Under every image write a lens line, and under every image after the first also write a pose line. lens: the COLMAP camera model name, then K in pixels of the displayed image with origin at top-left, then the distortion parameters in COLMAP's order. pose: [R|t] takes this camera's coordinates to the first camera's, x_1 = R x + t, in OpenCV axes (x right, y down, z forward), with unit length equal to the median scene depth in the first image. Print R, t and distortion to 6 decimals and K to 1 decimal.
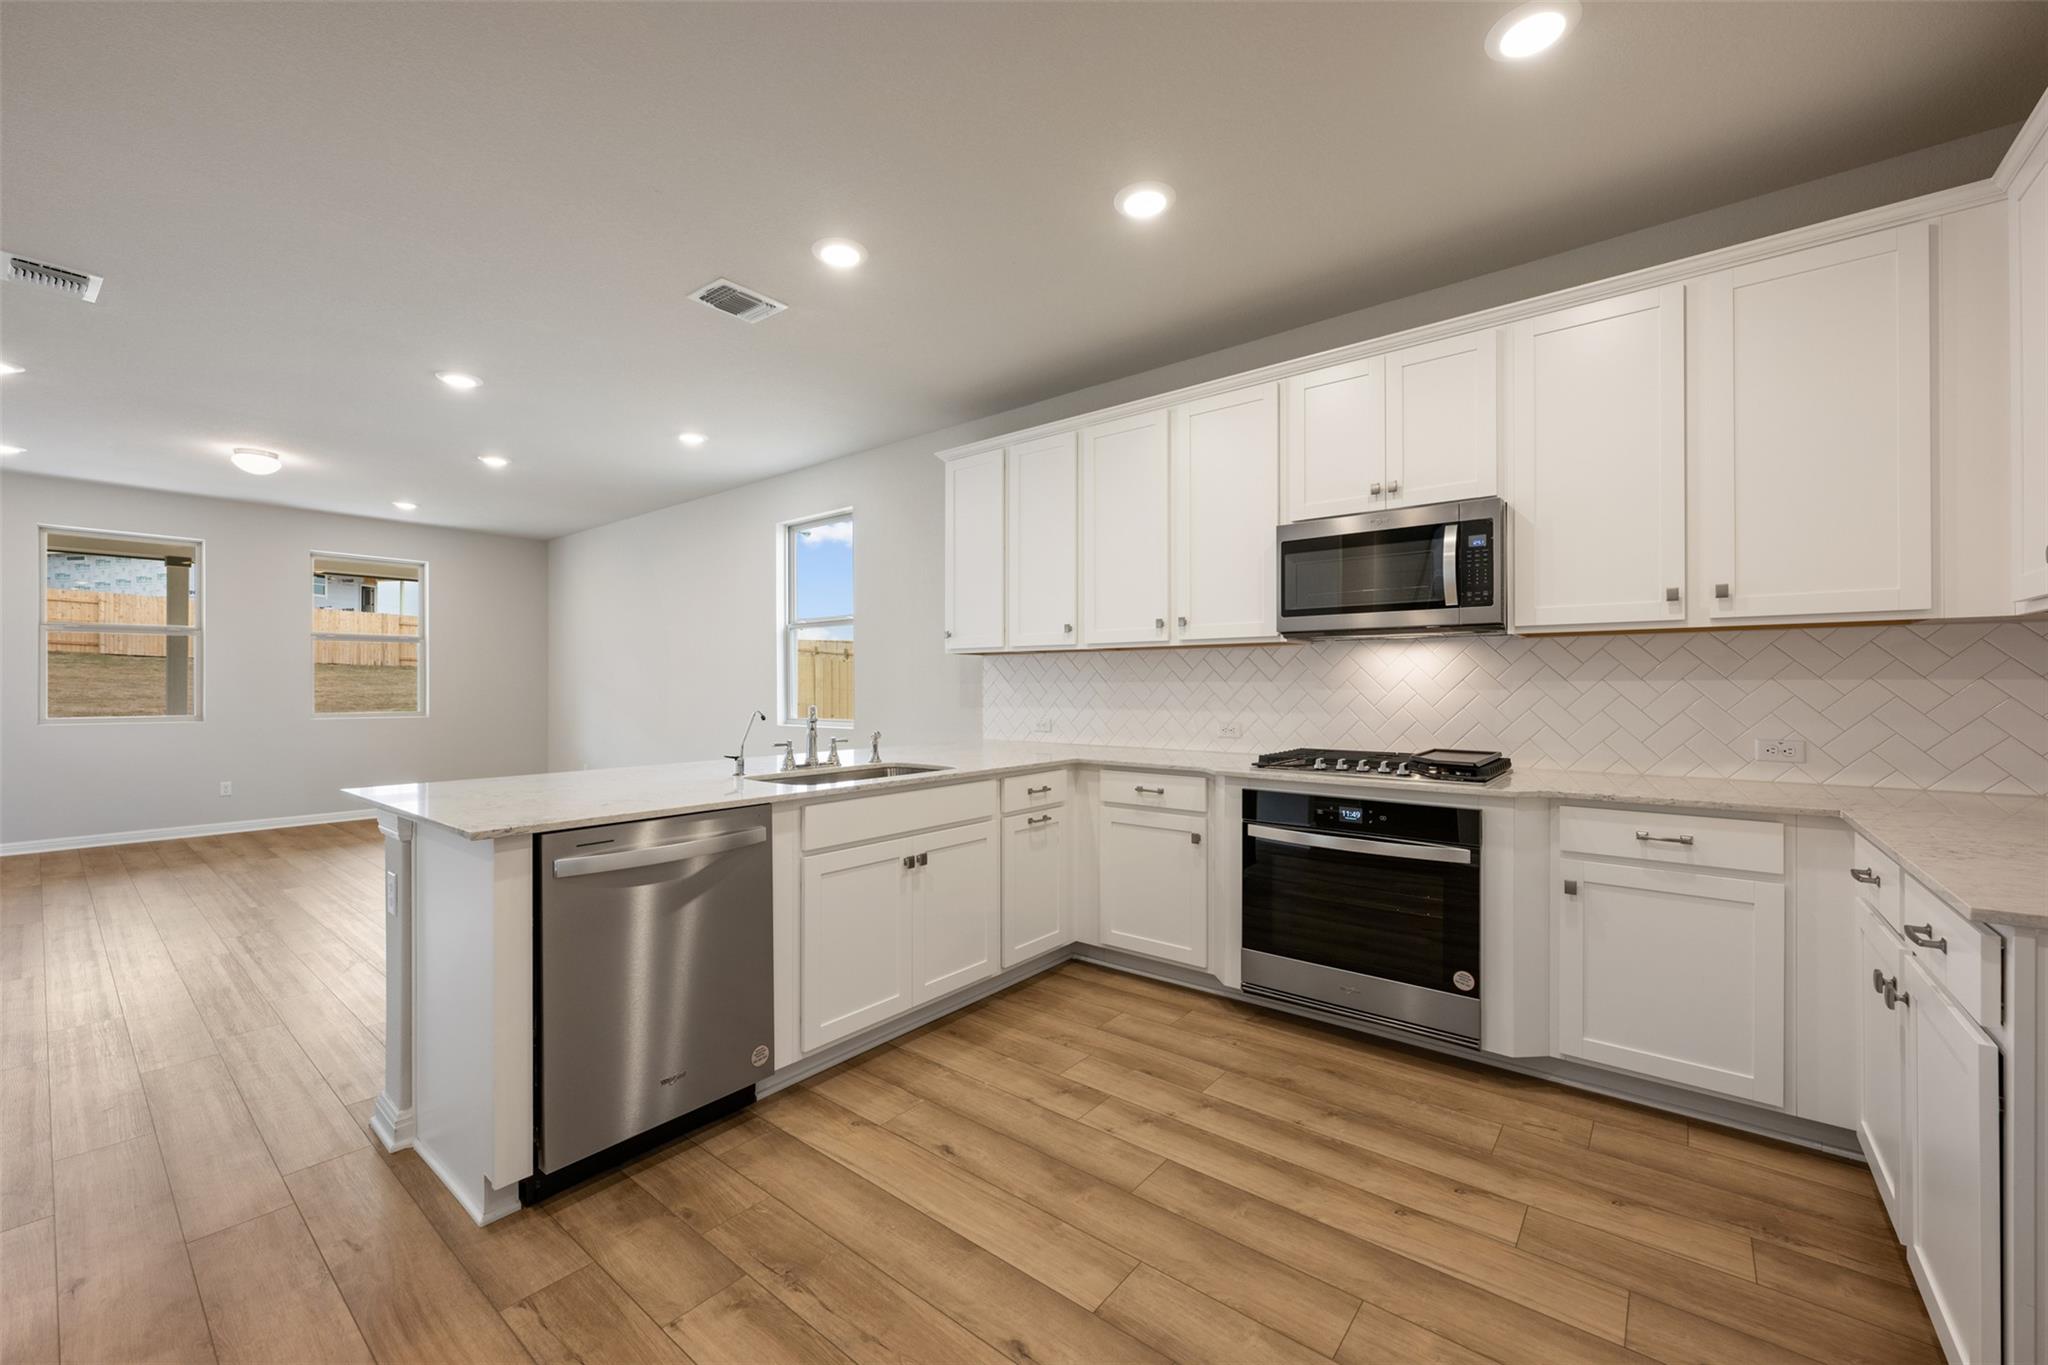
lens RADIAL K [[807.4, 0, 1027.2], [0, 807.4, 678.9], [0, 0, 1]] dist [-0.000487, -0.000801]
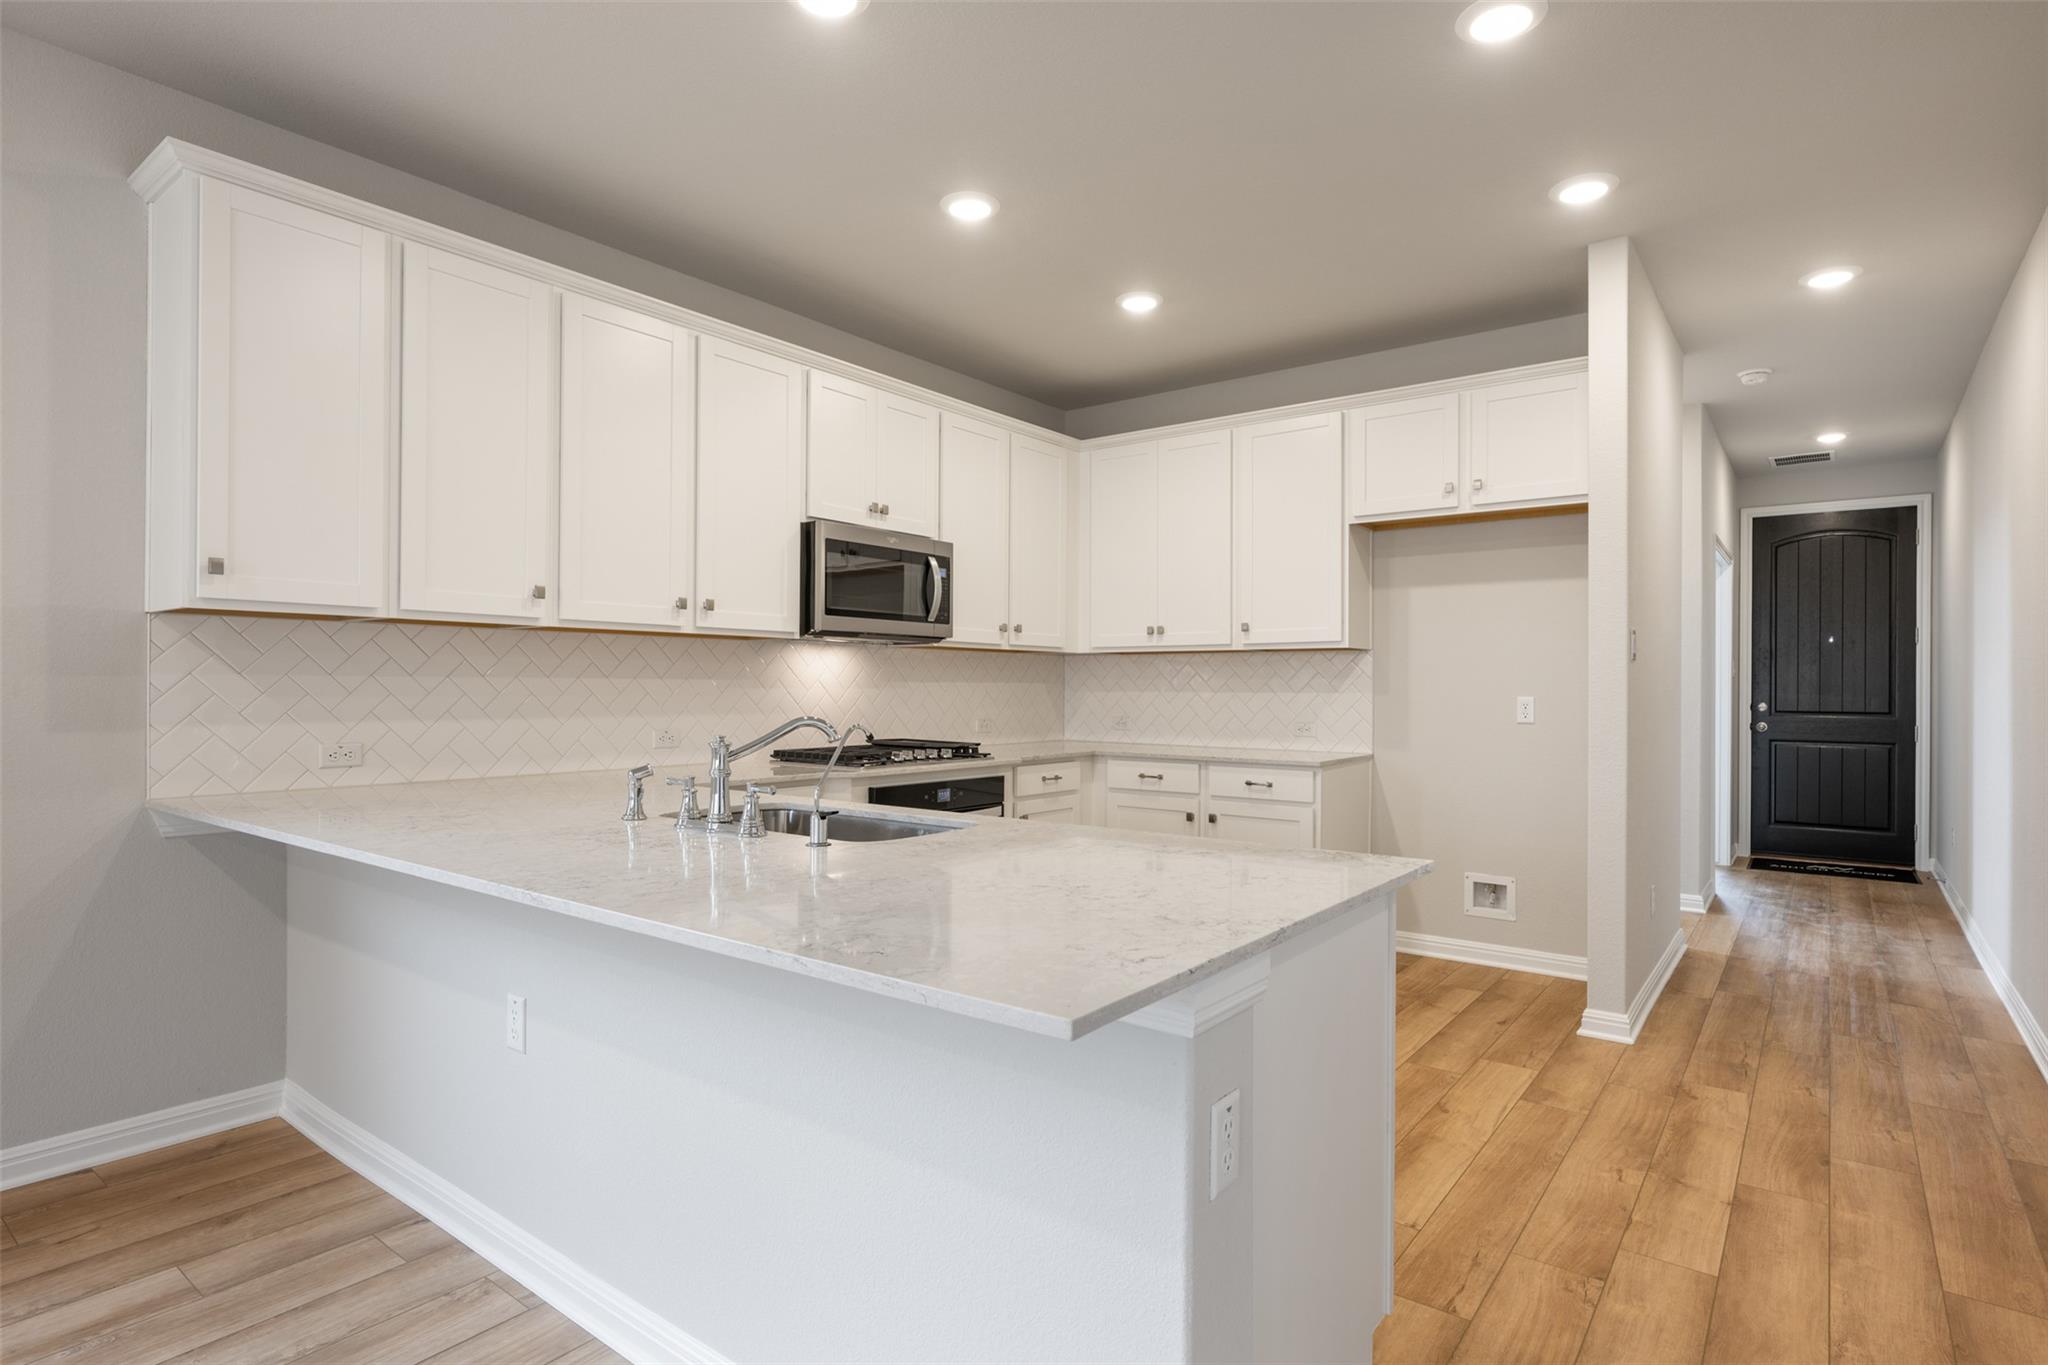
lens RADIAL K [[1036.3, 0, 1020.7], [0, 1036.3, 681.9], [0, 0, 1]] dist [-0.000031, -0.001145]
pose [[-0.018991, 0.005125, 0.999807, -0.952039], [-0.014318, 0.999883, -0.005397, 0.008532], [-0.999717, -0.014418, -0.018915, 0.787546]]
